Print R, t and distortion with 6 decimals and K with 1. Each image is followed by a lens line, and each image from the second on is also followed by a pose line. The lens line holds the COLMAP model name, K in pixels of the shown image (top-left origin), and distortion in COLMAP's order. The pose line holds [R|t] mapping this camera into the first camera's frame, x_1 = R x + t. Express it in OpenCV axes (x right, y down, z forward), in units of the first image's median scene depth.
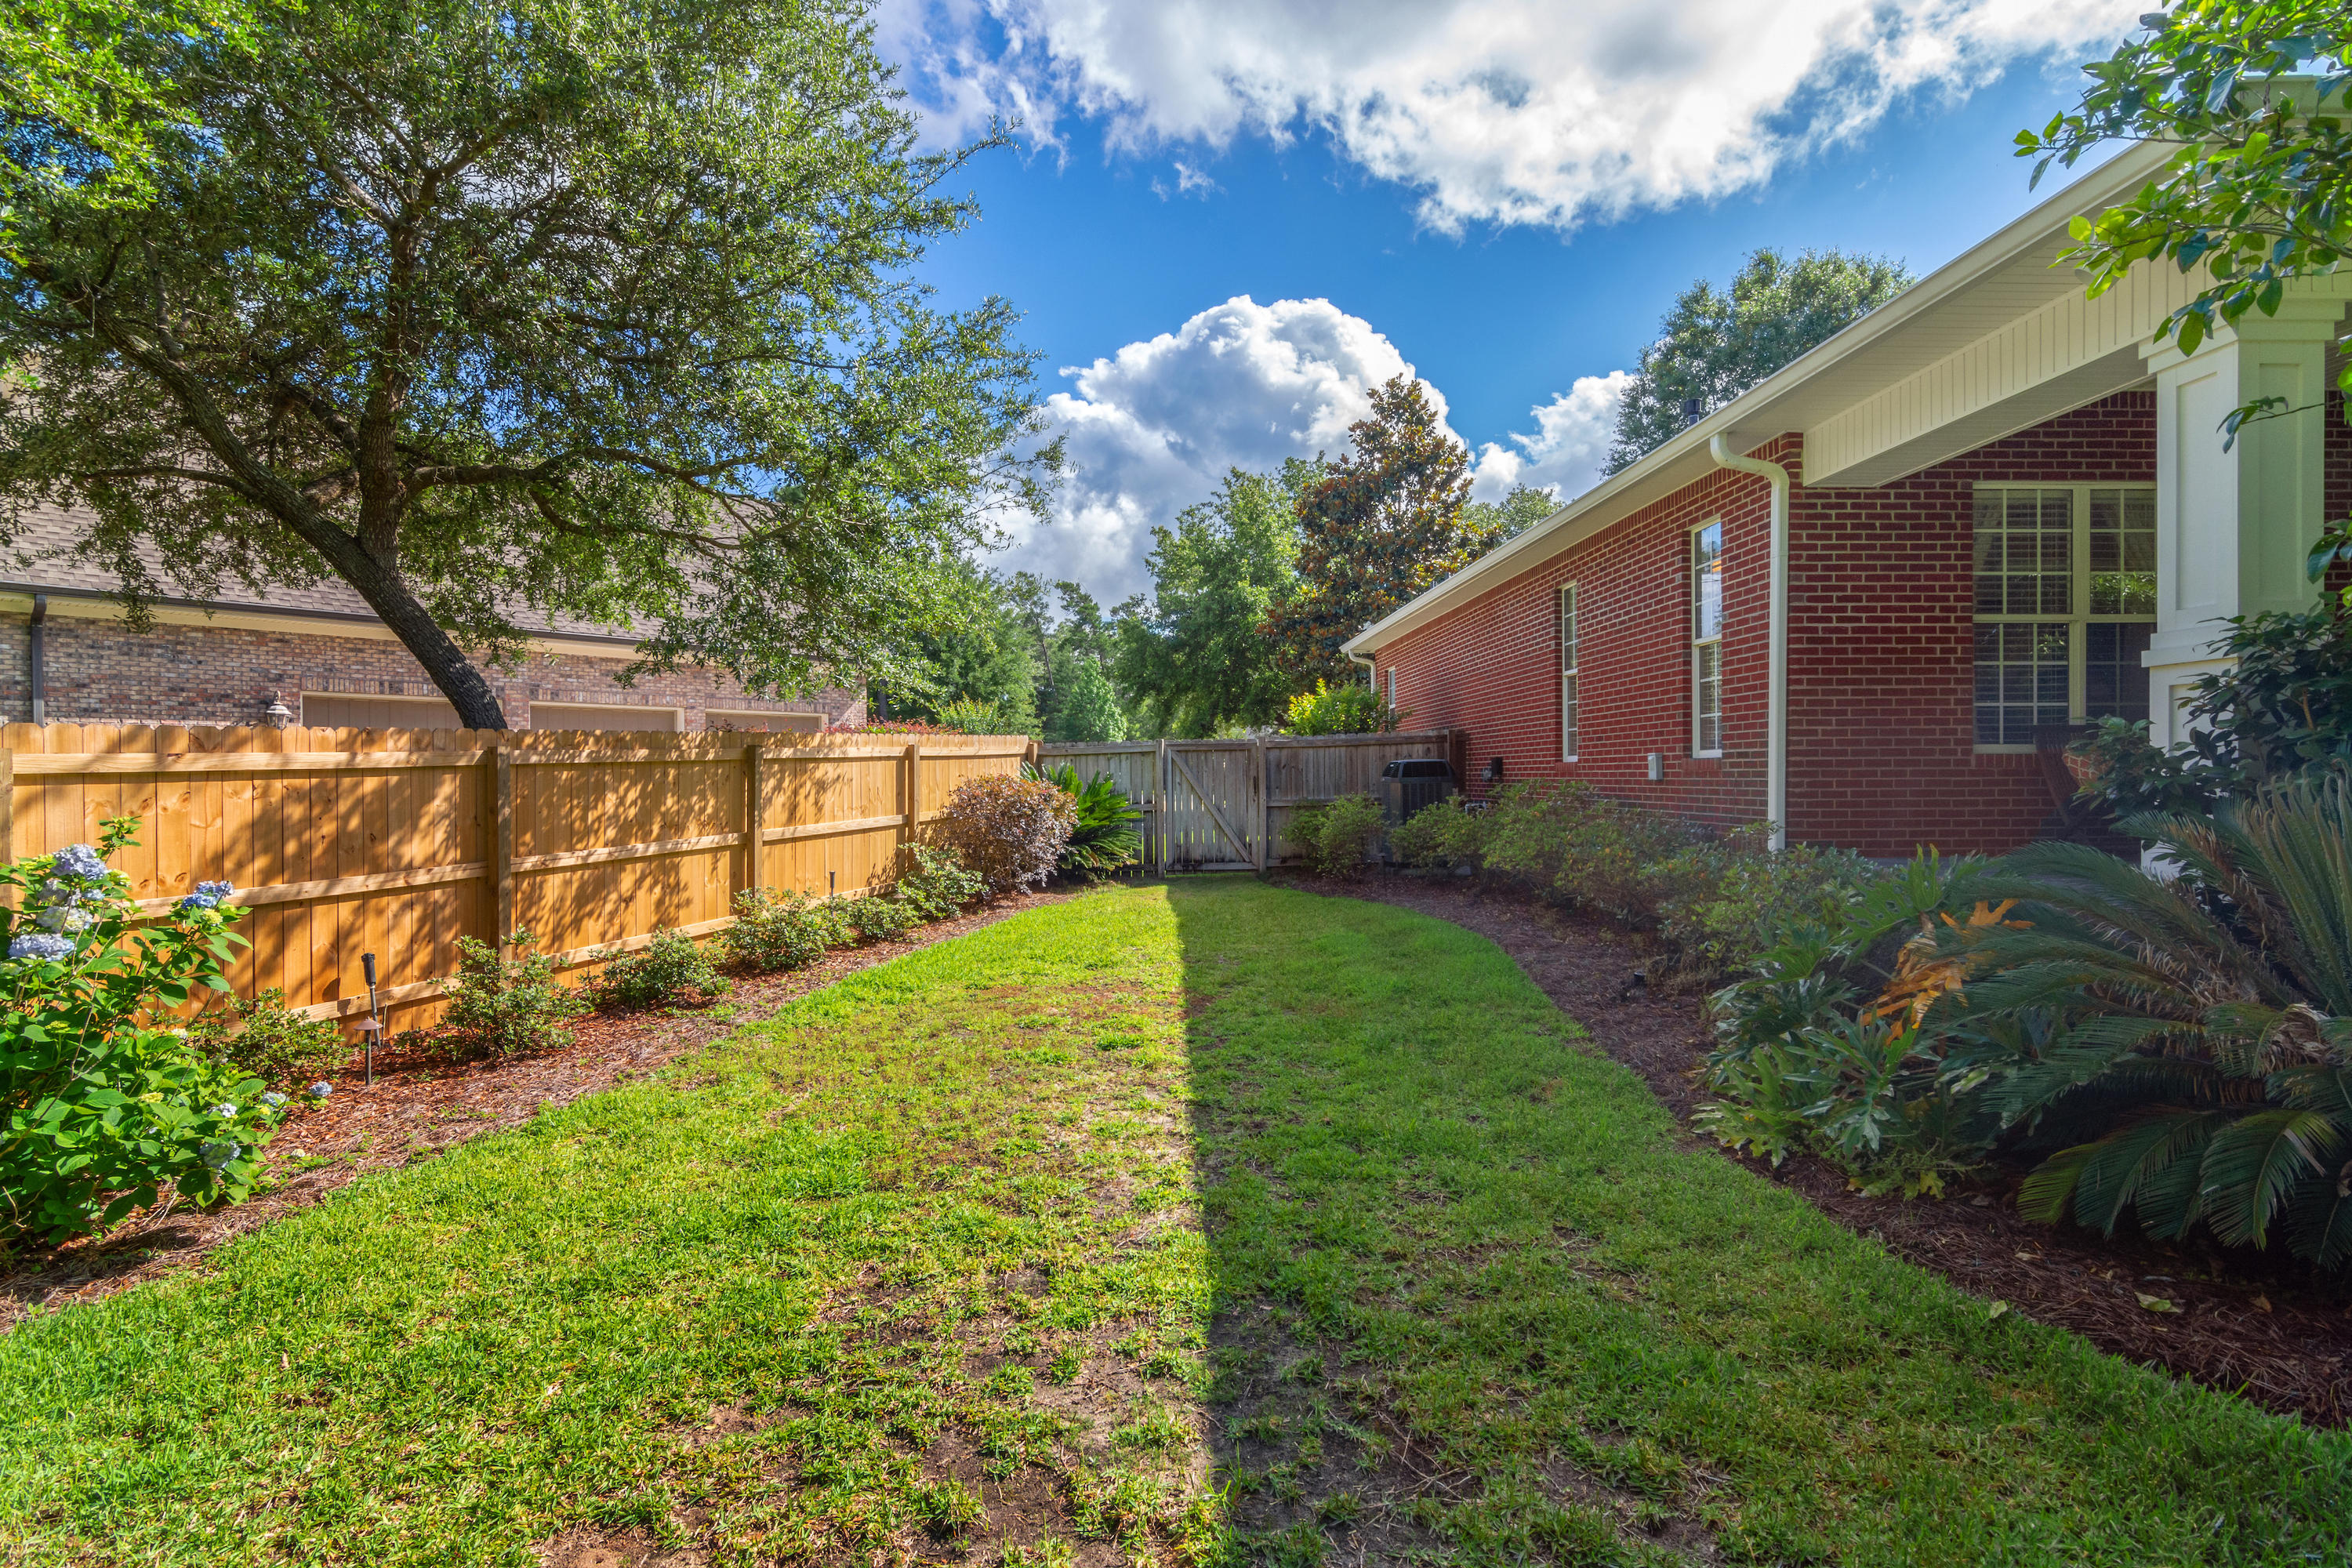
lens RADIAL K [[1131.2, 0, 1162.9], [0, 1131.2, 774.2], [0, 0, 1]] dist [-0.004861, 0.001982]
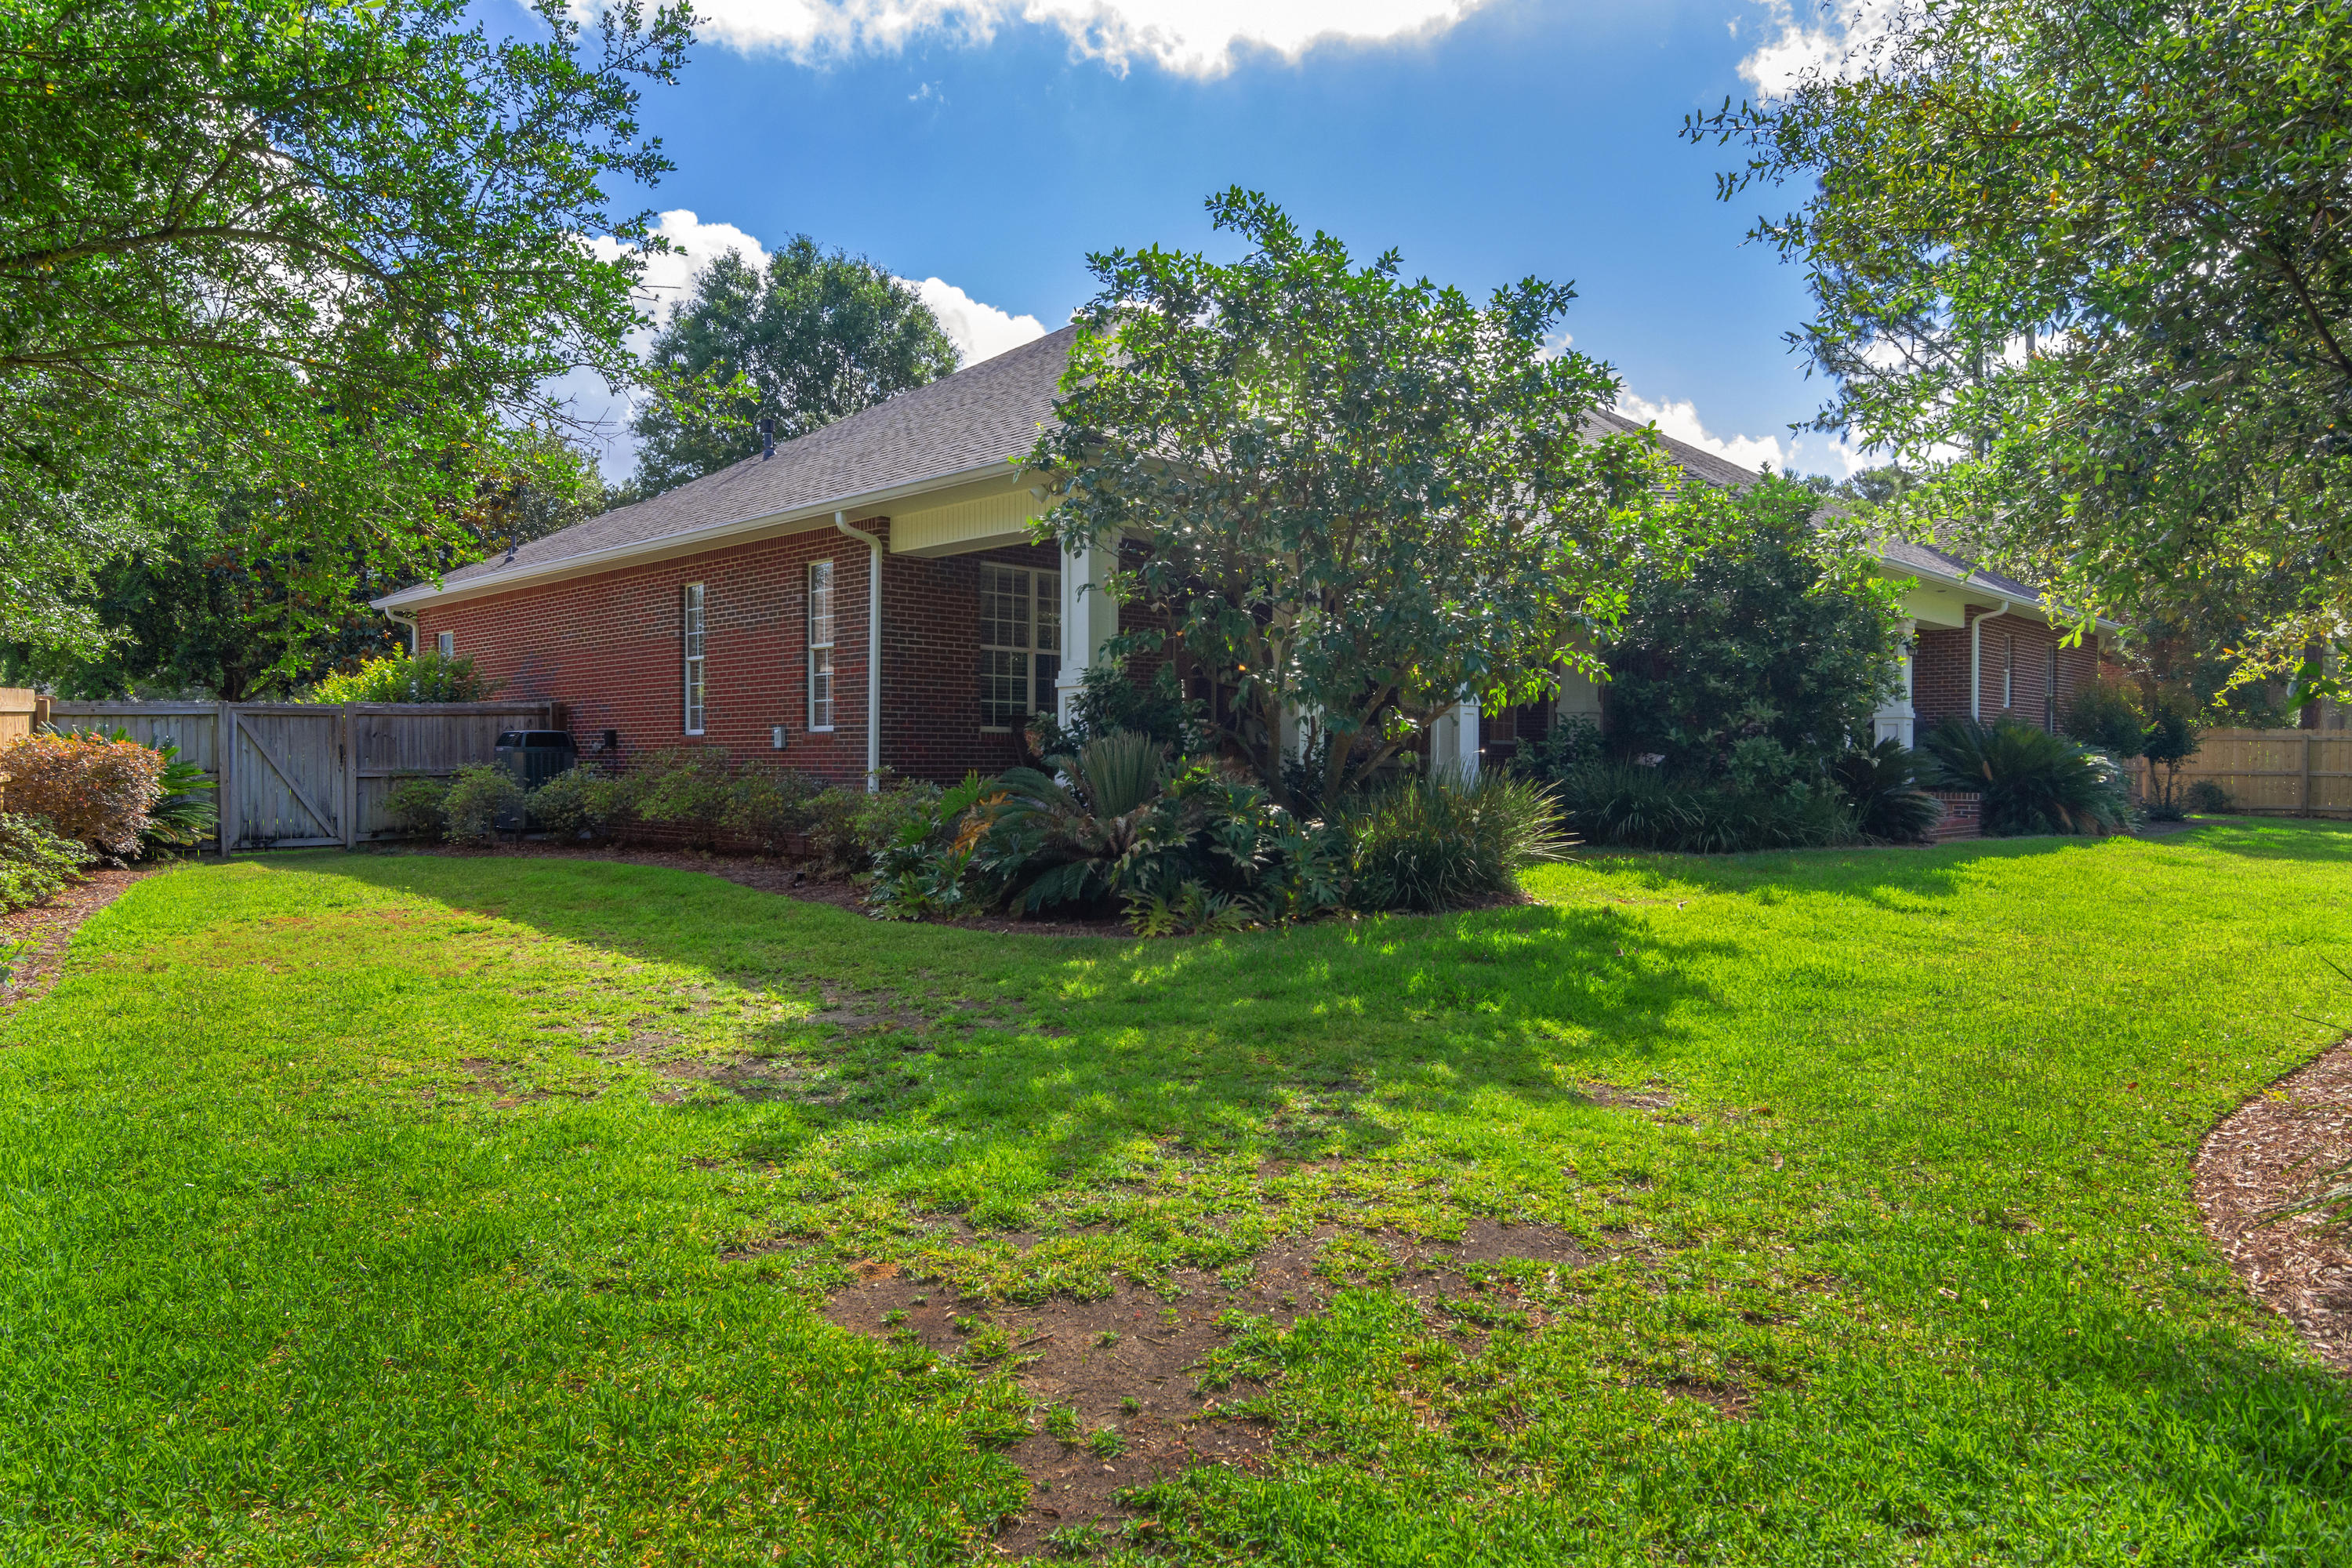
lens RADIAL K [[1426.8, 0, 1174.7], [0, 1426.8, 778.4], [0, 0, 1]] dist [0.000484, 0.000682]
pose [[0.711875, -0.002214, 0.702303, -0.478234], [-0.006141, 0.999937, 0.009377, 0.026520], [-0.702280, -0.010988, 0.711816, -0.599189]]
